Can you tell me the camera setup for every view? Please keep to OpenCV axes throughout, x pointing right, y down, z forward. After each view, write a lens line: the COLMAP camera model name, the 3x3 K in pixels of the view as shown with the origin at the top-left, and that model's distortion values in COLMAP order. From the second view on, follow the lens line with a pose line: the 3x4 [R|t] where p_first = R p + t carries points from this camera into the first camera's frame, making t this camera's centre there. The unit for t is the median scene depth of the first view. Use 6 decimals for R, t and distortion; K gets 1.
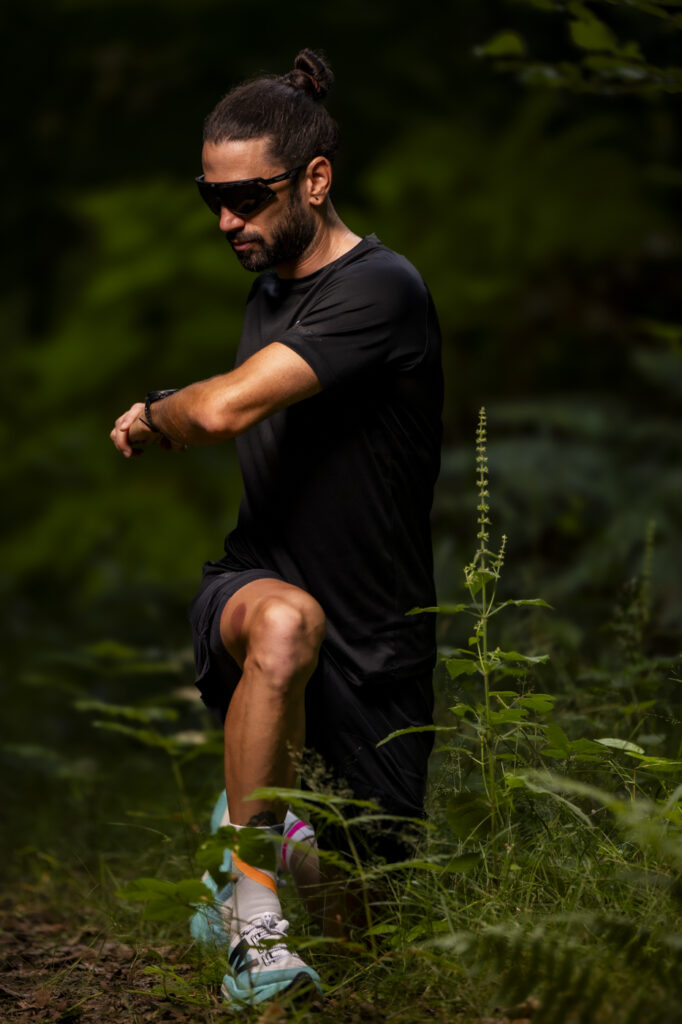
lens RADIAL K [[6035.6, 0, 341.0], [0, 6035.6, 512.0], [0, 0, 1]] dist [3.059911, -16.422249]
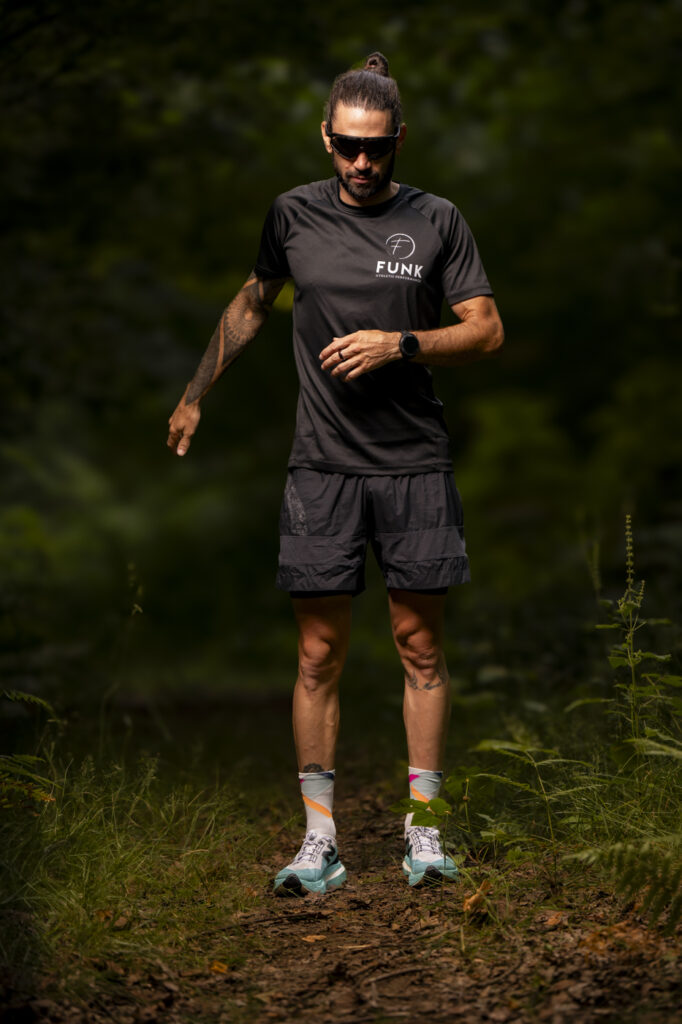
lens RADIAL K [[2786.1, 0, 341.0], [0, 2786.1, 512.0], [0, 0, 1]] dist [0.426782, 0.619258]
pose [[0.994259, -0.015487, -0.105875, 0.028316], [0.013607, 0.999737, -0.018458, -0.001831], [0.106133, 0.016911, 0.994208, 0.265330]]
